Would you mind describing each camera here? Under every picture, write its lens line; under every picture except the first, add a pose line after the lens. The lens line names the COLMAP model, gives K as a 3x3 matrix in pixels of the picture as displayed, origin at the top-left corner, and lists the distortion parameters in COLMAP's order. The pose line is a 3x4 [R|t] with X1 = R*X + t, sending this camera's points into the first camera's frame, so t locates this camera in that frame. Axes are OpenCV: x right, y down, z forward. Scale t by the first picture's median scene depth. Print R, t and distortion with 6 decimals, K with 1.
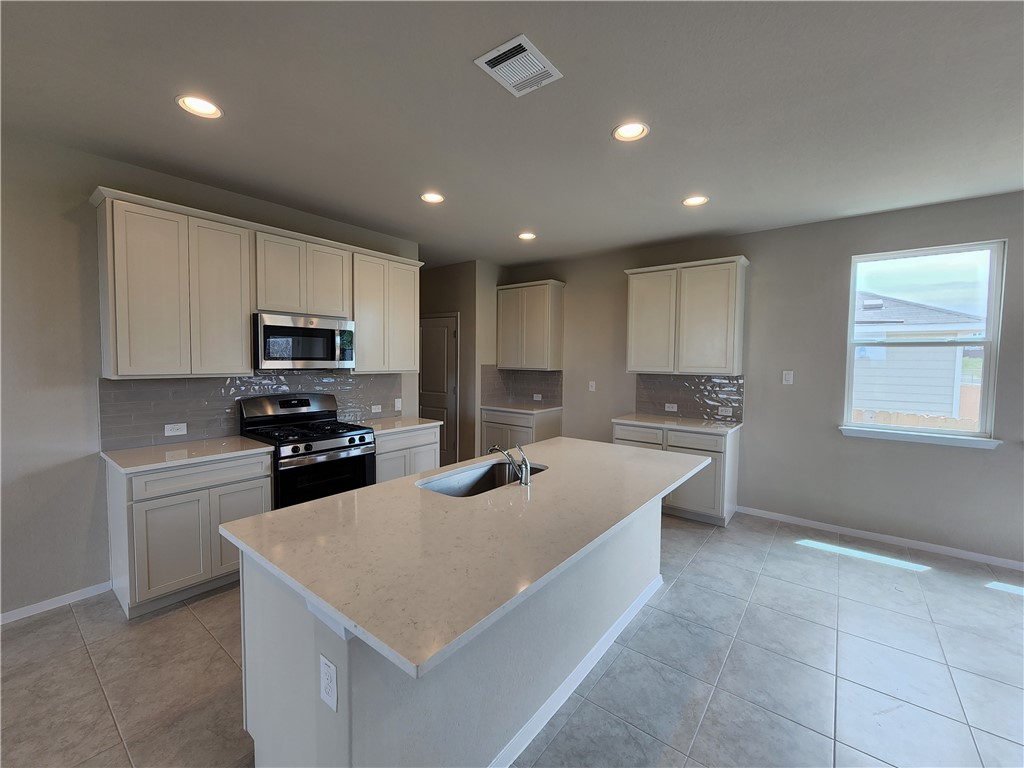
lens RADIAL K [[420.6, 0, 513.5], [0, 420.6, 380.1], [0, 0, 1]] dist [-0.002700, -0.000007]
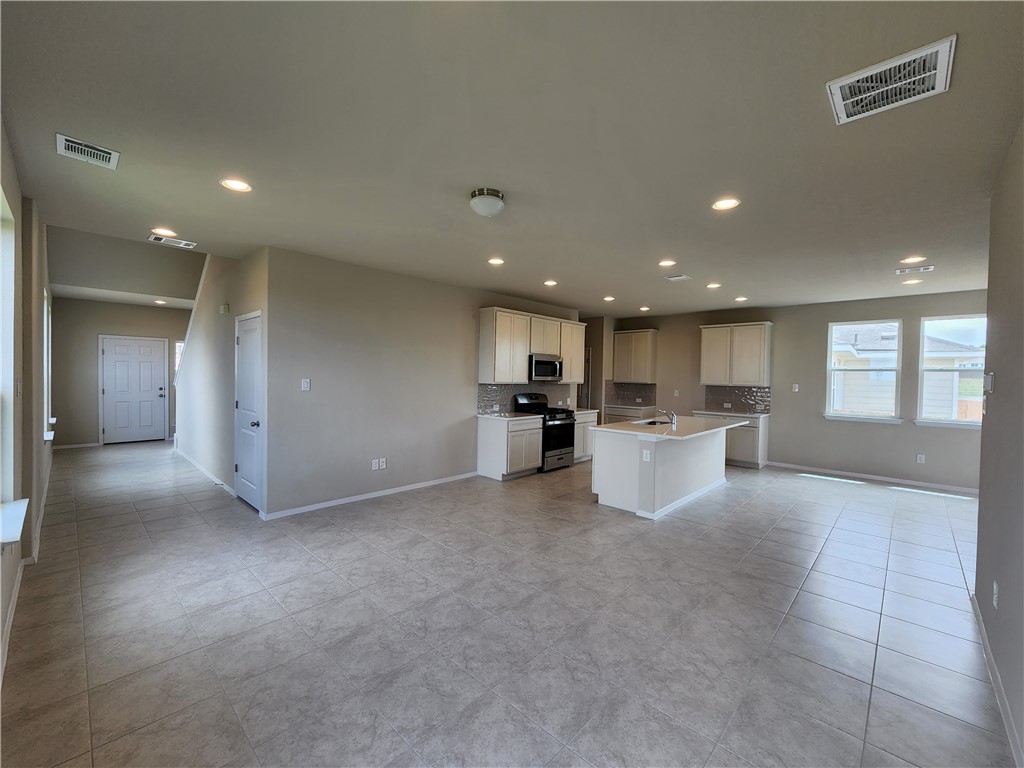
lens RADIAL K [[420.6, 0, 511.2], [0, 420.6, 381.9], [0, 0, 1]] dist [-0.002700, -0.000007]
pose [[0.995344, 0.009192, -0.095952, -0.372645], [-0.012582, 0.999316, -0.034783, 0.044557], [0.095566, 0.035828, 0.994778, -0.870924]]
